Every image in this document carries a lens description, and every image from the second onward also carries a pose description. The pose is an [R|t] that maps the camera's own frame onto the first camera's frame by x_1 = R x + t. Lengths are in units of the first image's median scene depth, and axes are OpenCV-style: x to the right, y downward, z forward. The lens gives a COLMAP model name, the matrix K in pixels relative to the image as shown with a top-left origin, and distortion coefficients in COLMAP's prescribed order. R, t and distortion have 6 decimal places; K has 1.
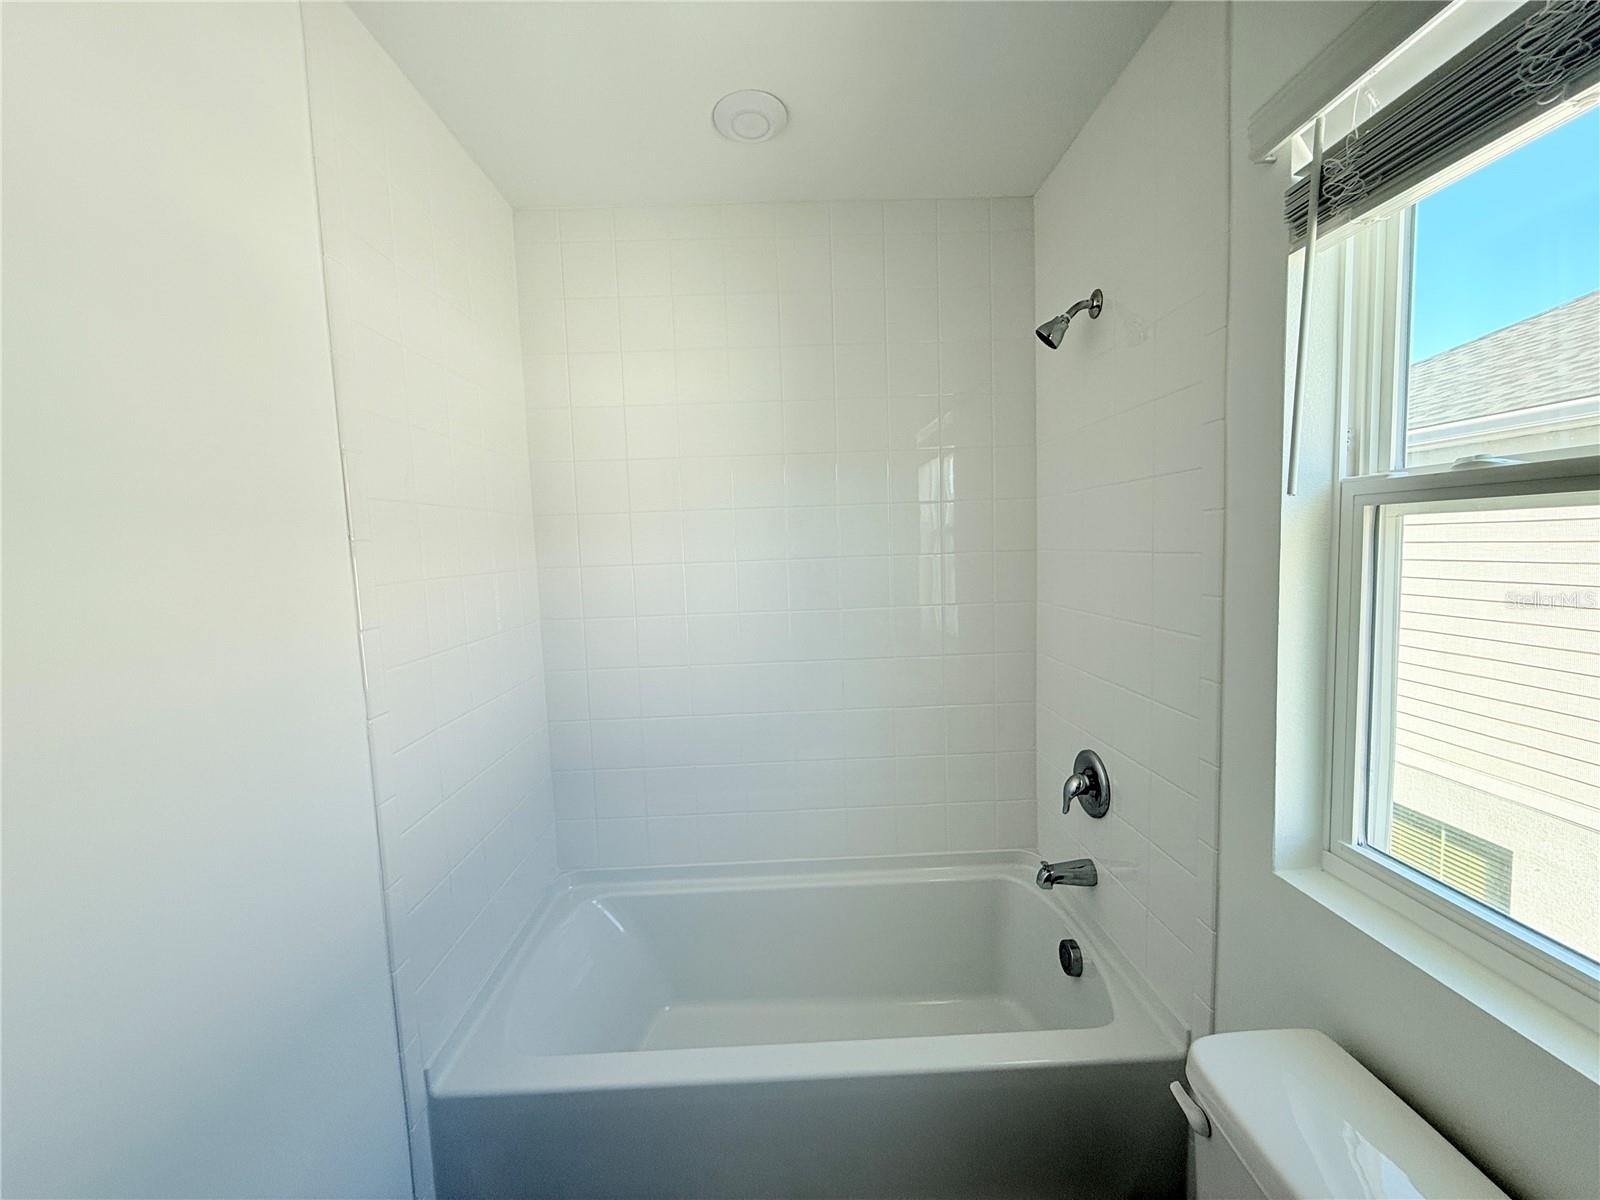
lens RADIAL K [[633.2, 0, 792.8], [0, 633.2, 597.6], [0, 0, 1]] dist [-0.004040, 0.000215]
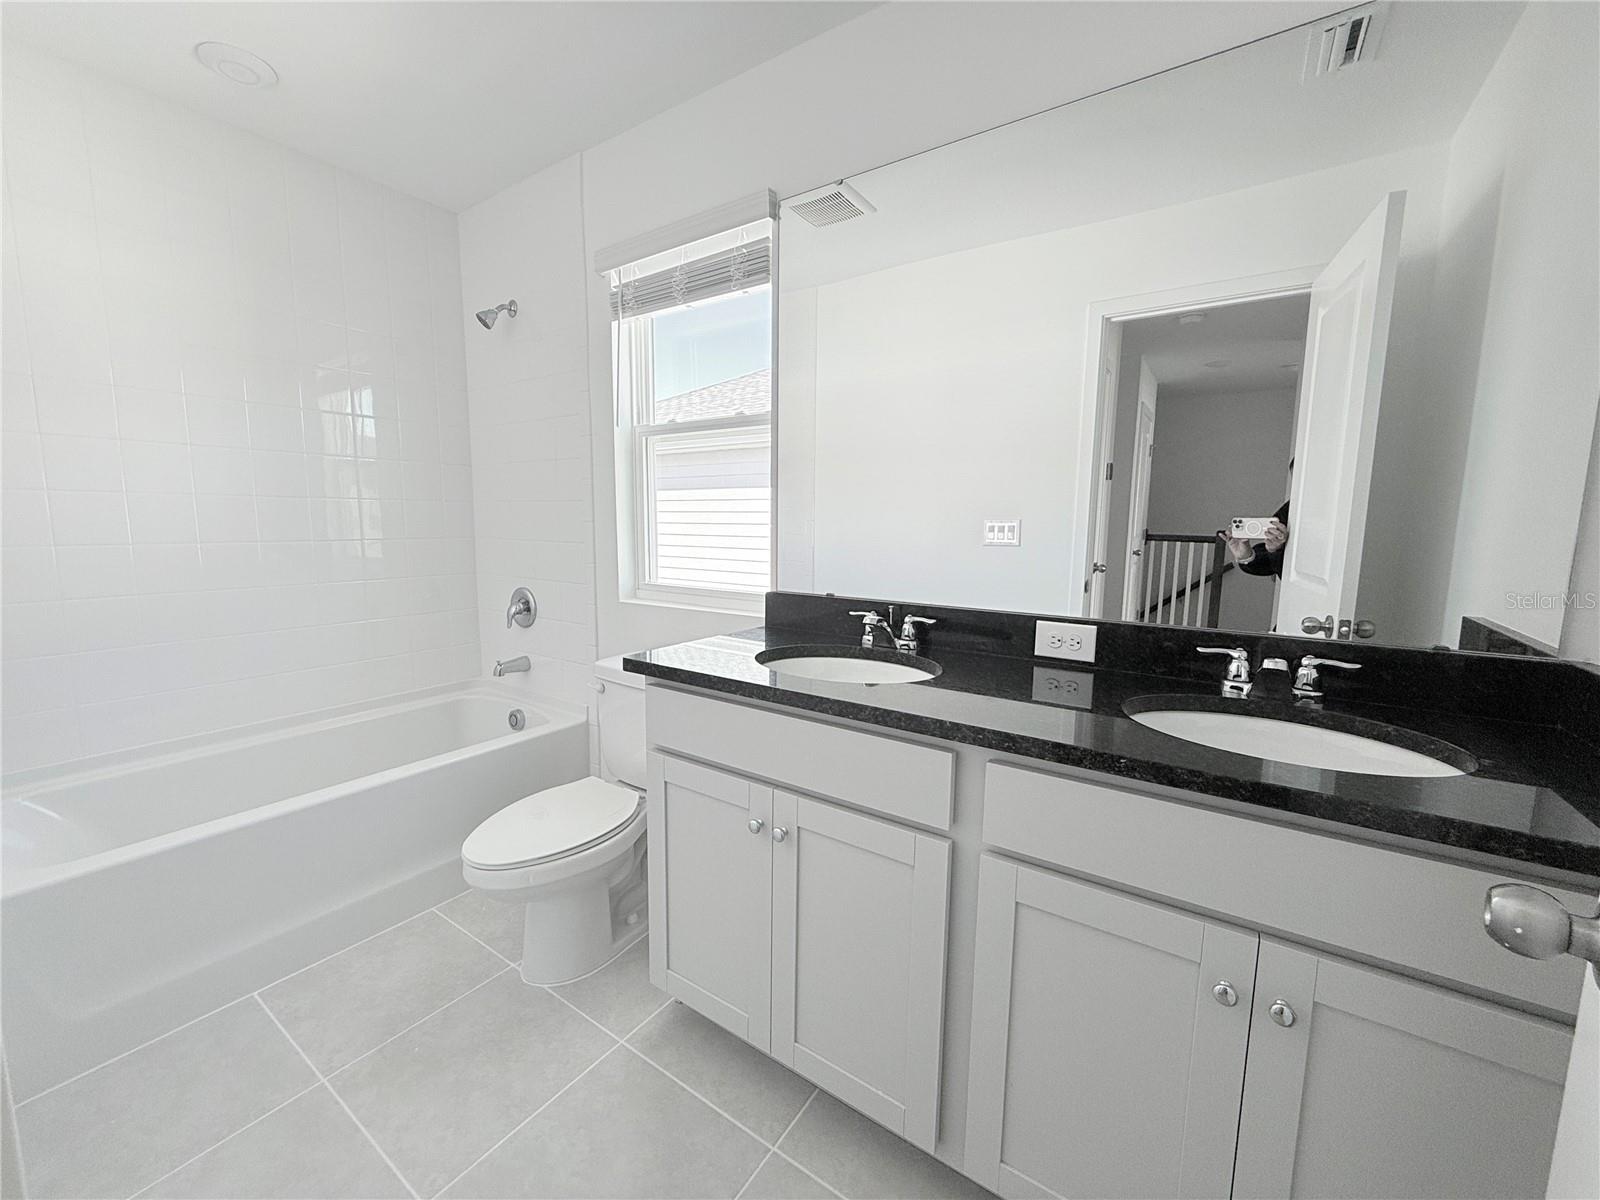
lens RADIAL K [[633.2, 0, 792.8], [0, 633.2, 597.6], [0, 0, 1]] dist [-0.004040, 0.000215]
pose [[0.583876, -0.059429, 0.809664, -0.546770], [0.037418, 0.998227, 0.046286, 0.273586], [-0.810980, 0.003271, 0.585065, -0.637317]]
